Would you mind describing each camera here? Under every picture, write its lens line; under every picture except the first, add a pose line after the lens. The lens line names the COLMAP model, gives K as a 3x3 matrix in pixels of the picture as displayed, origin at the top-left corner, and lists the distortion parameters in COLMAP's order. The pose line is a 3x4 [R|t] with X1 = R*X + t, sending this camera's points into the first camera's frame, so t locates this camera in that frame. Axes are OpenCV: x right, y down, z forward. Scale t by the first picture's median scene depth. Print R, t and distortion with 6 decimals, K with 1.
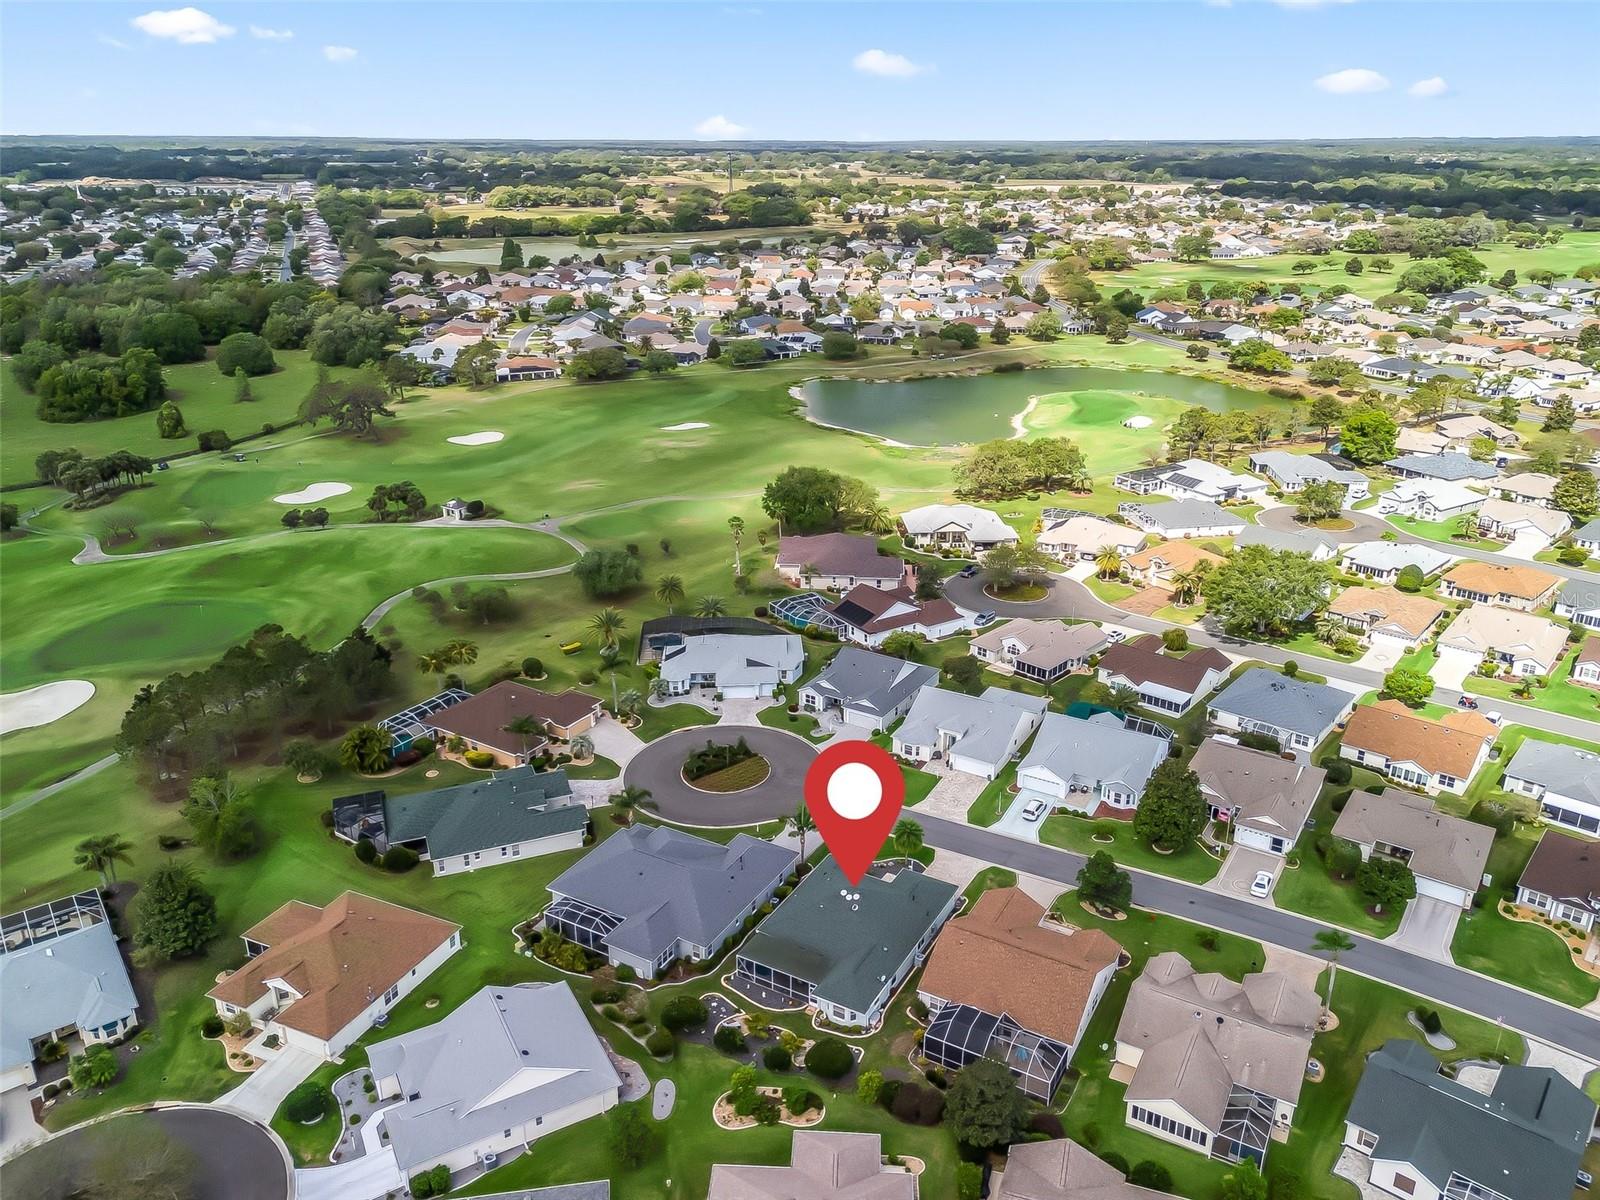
lens RADIAL K [[1192.8, 0, 804.4], [0, 1192.8, 603.8], [0, 0, 1]] dist [0.085681, -0.074910]
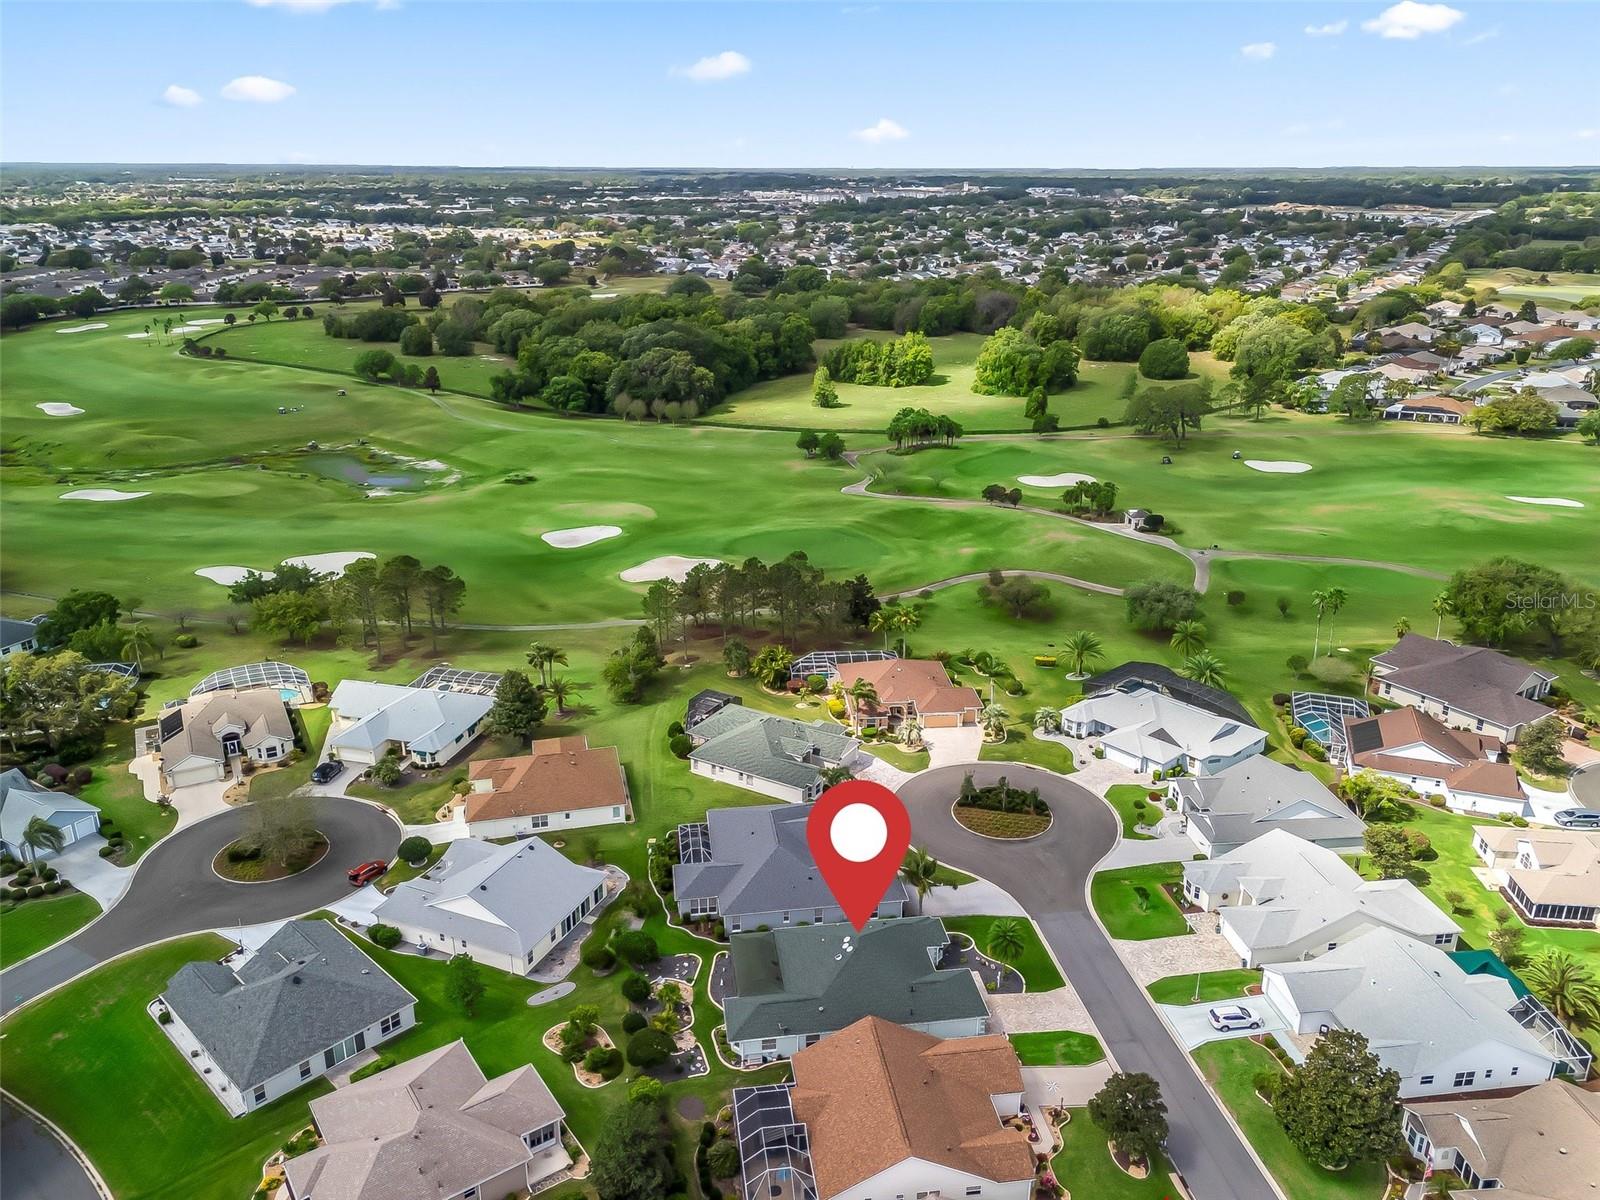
lens RADIAL K [[1192.8, 0, 804.4], [0, 1192.8, 603.8], [0, 0, 1]] dist [0.085681, -0.074910]
pose [[0.611596, 0.273077, -0.742549, 0.617577], [-0.289803, 0.950638, 0.110909, -0.090718], [0.736182, 0.147362, 0.660545, 0.342111]]
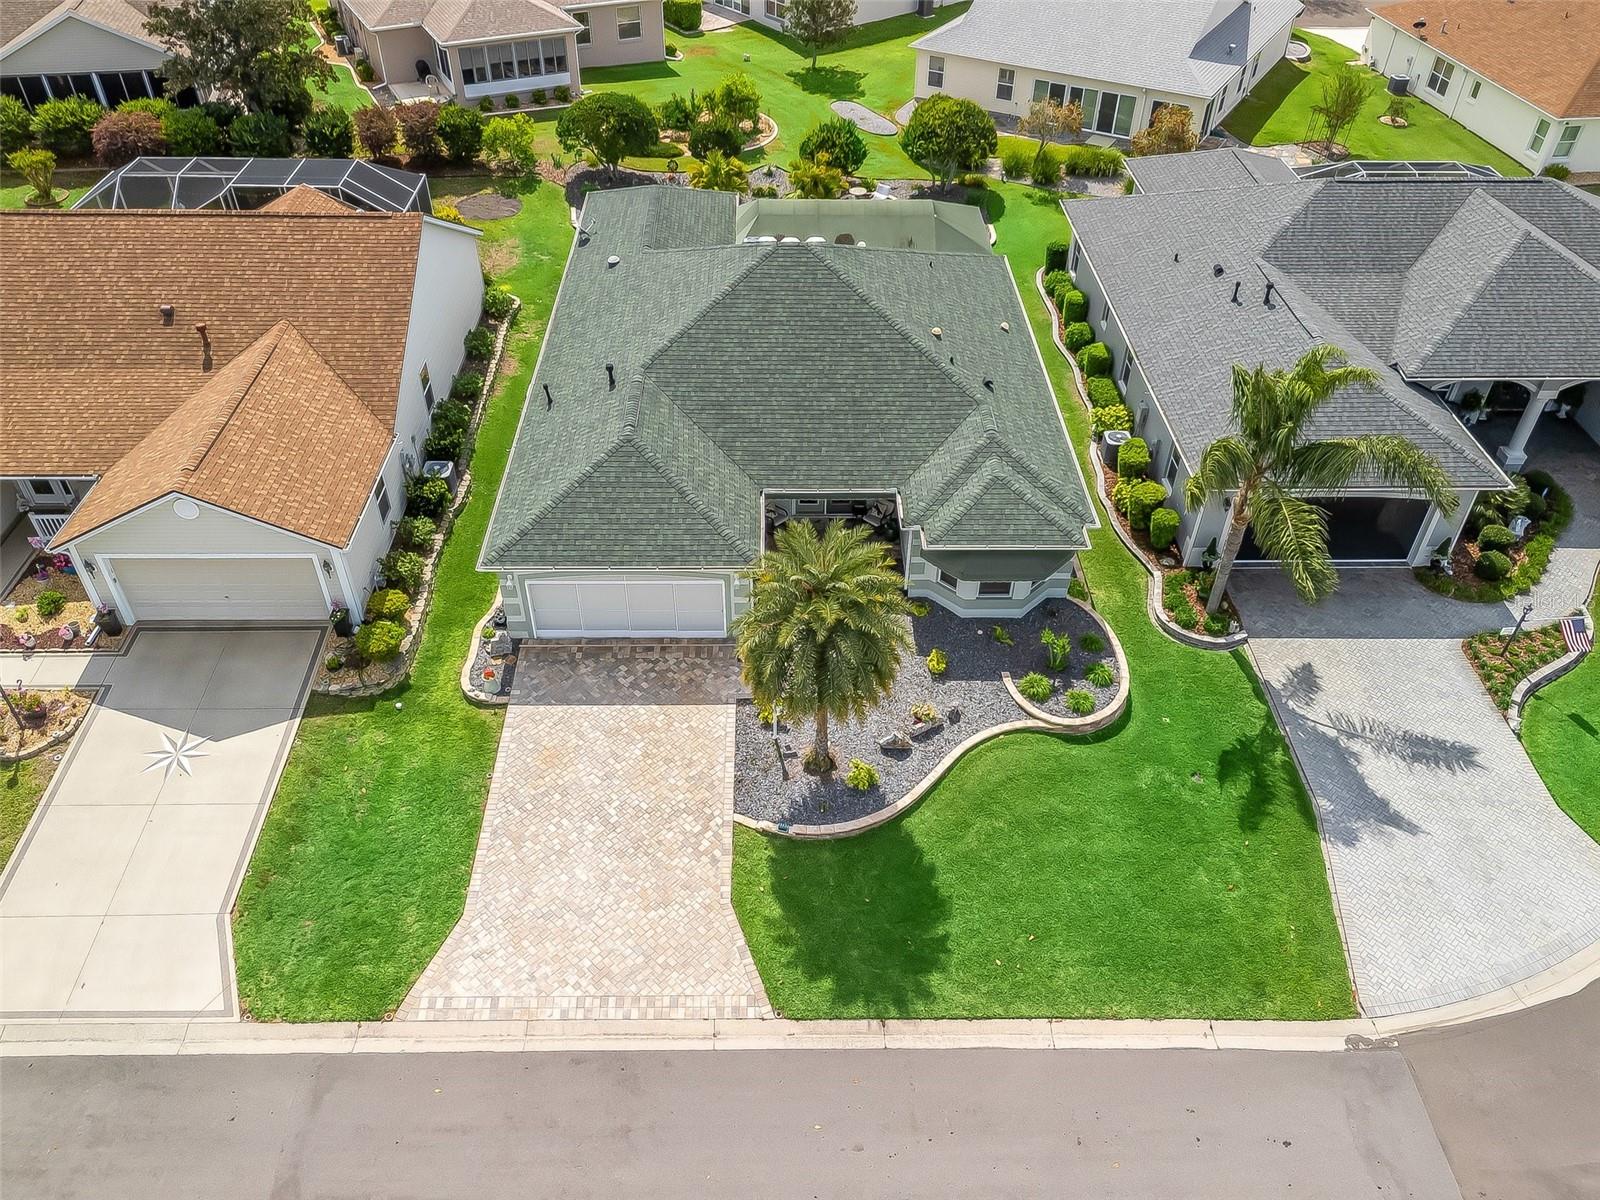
lens RADIAL K [[1179.9, 0, 800.0], [0, 1179.9, 600.0], [0, 0, 1]] dist [0.067950, -0.061282]
pose [[-0.861818, 0.315574, -0.397093, 0.176034], [-0.200691, 0.506840, 0.838353, 0.047613], [0.465826, 0.802201, -0.373471, 1.175454]]
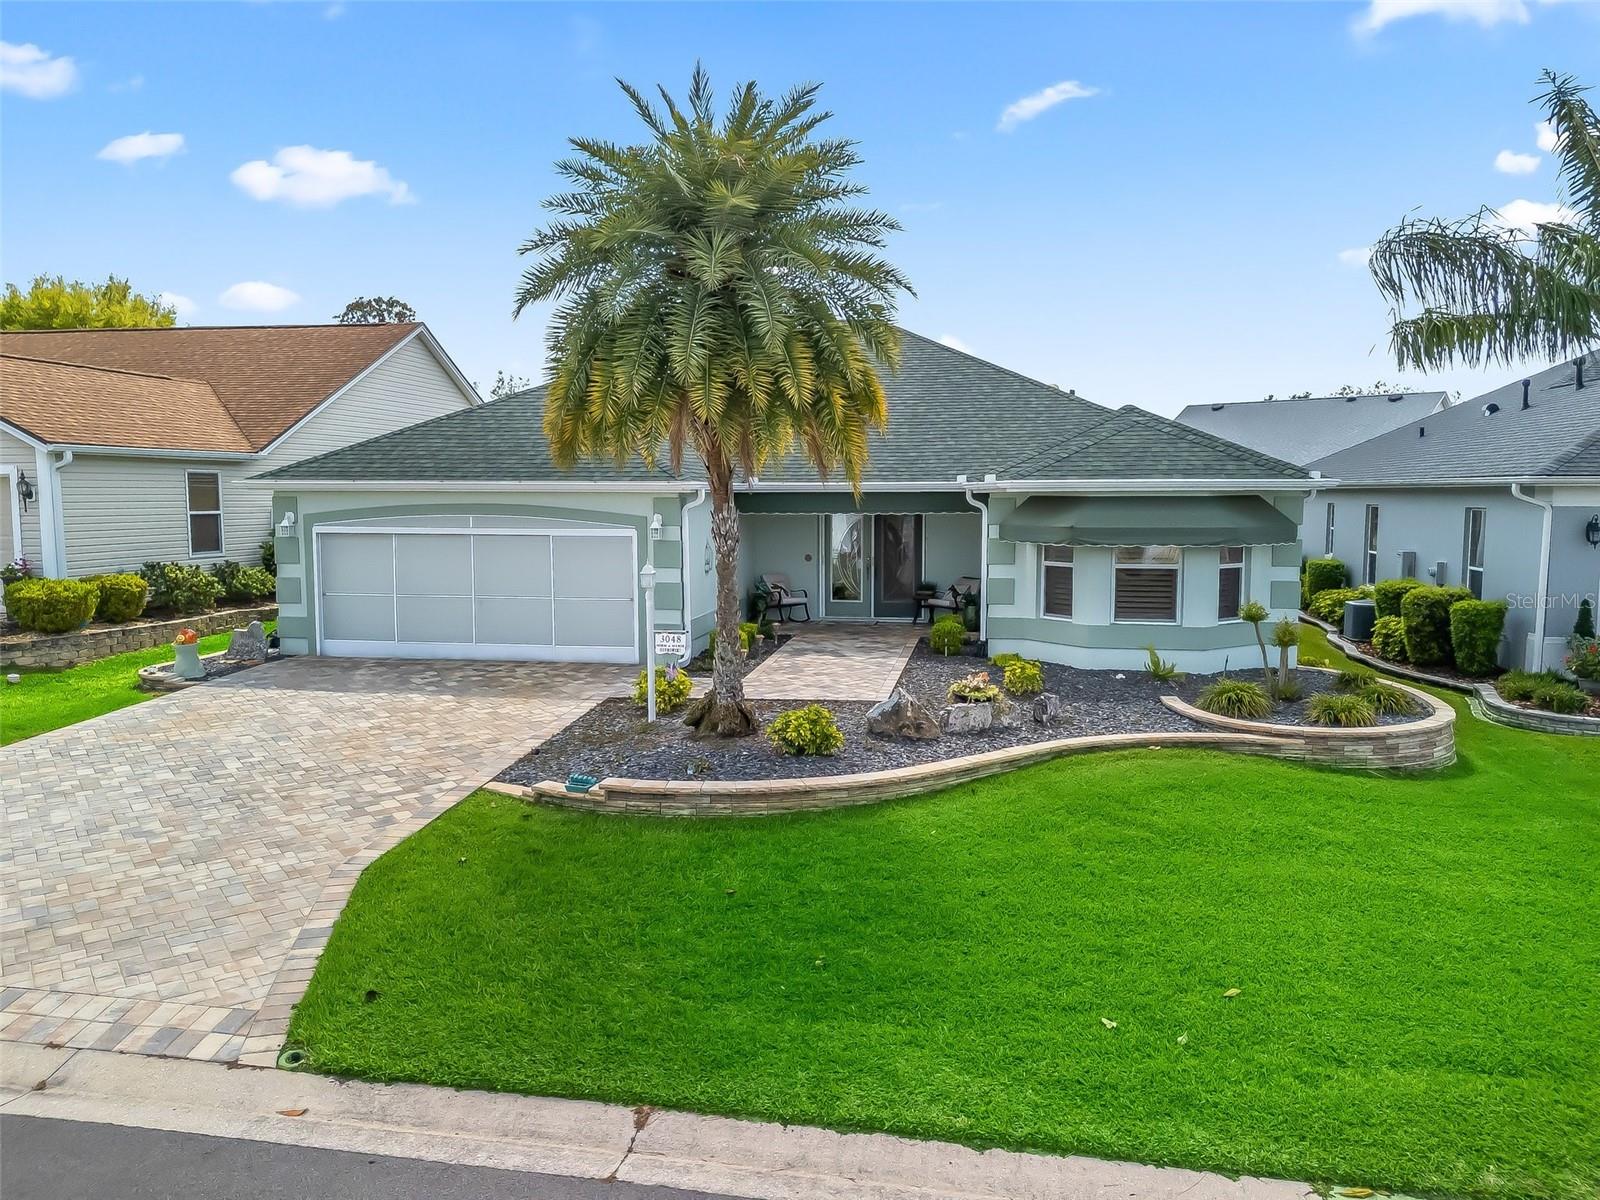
lens RADIAL K [[1179.9, 0, 800.0], [0, 1179.9, 600.0], [0, 0, 1]] dist [0.067950, -0.061282]
pose [[-0.943116, 0.022201, -0.331721, 0.121437], [-0.128854, 0.895372, 0.426269, 0.193474], [0.306478, 0.444765, -0.841579, 1.199094]]
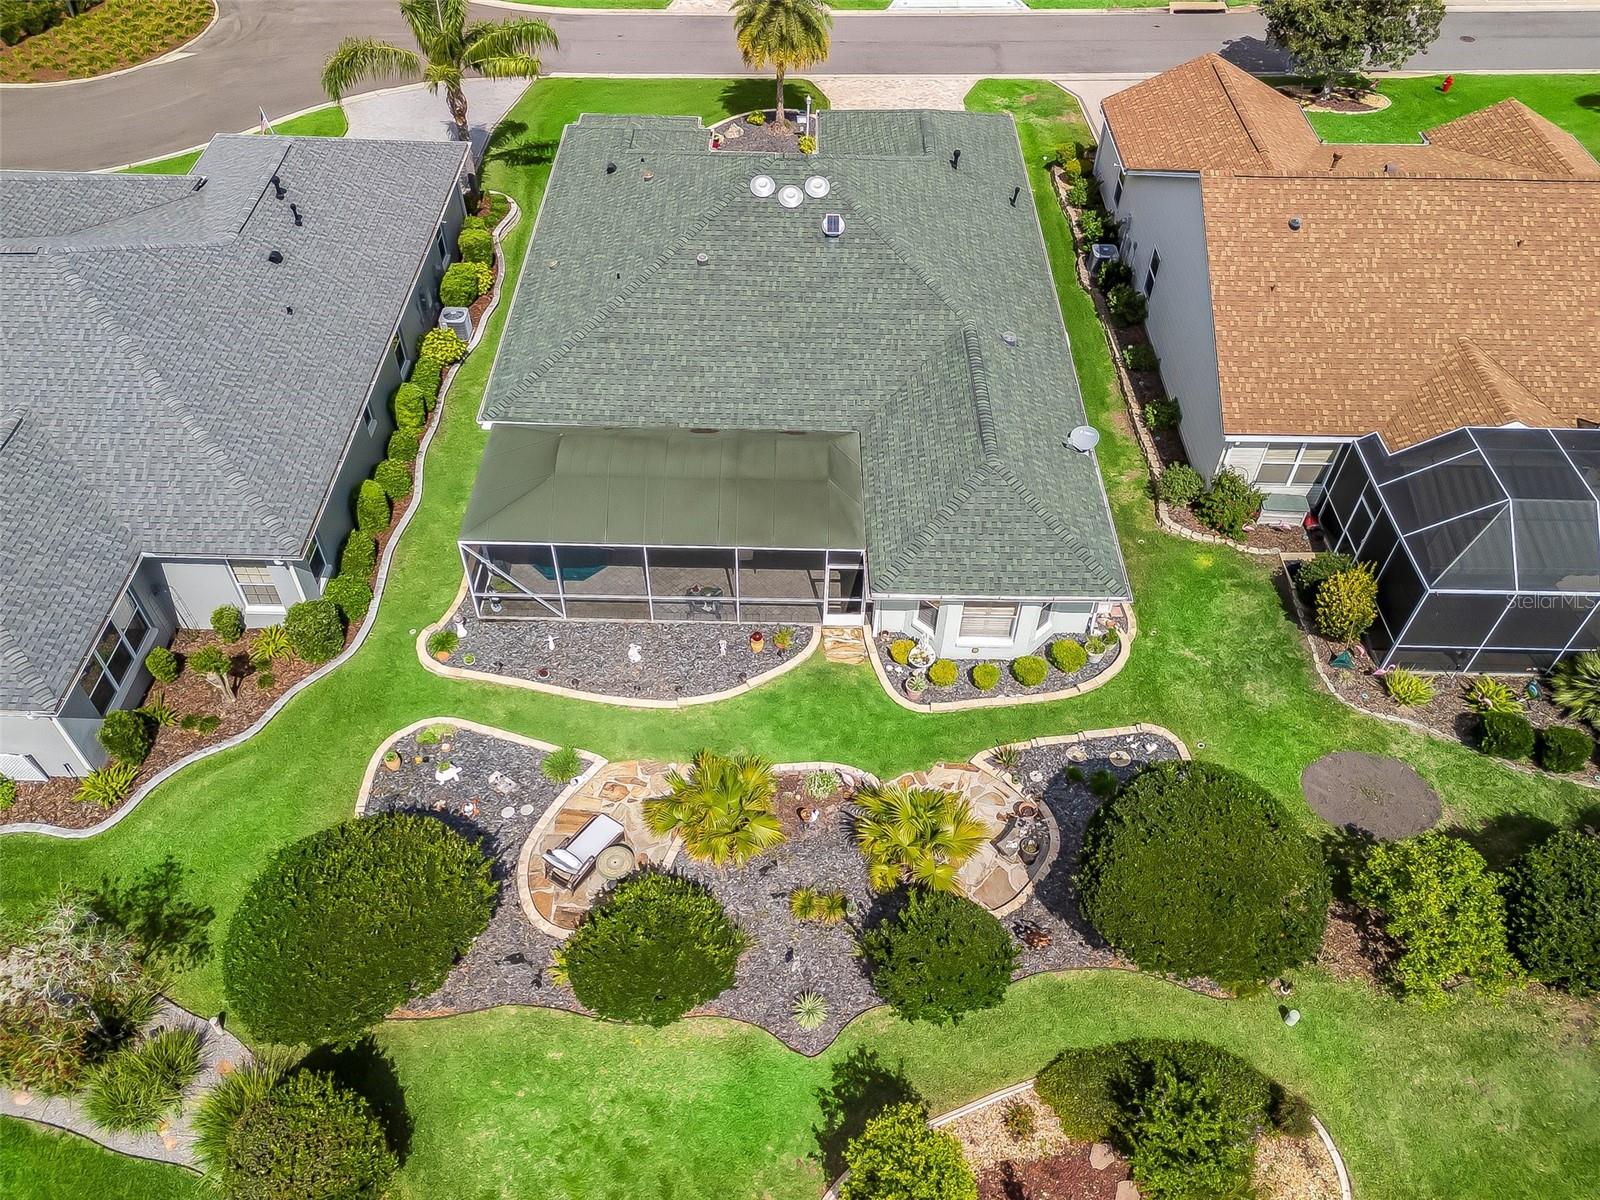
lens RADIAL K [[1192.8, 0, 804.4], [0, 1192.8, 603.8], [0, 0, 1]] dist [0.085681, -0.074910]
pose [[0.873483, -0.345612, 0.342898, -0.078745], [0.162041, 0.870540, 0.464654, 0.200917], [-0.459096, -0.350304, 0.816405, 0.755958]]
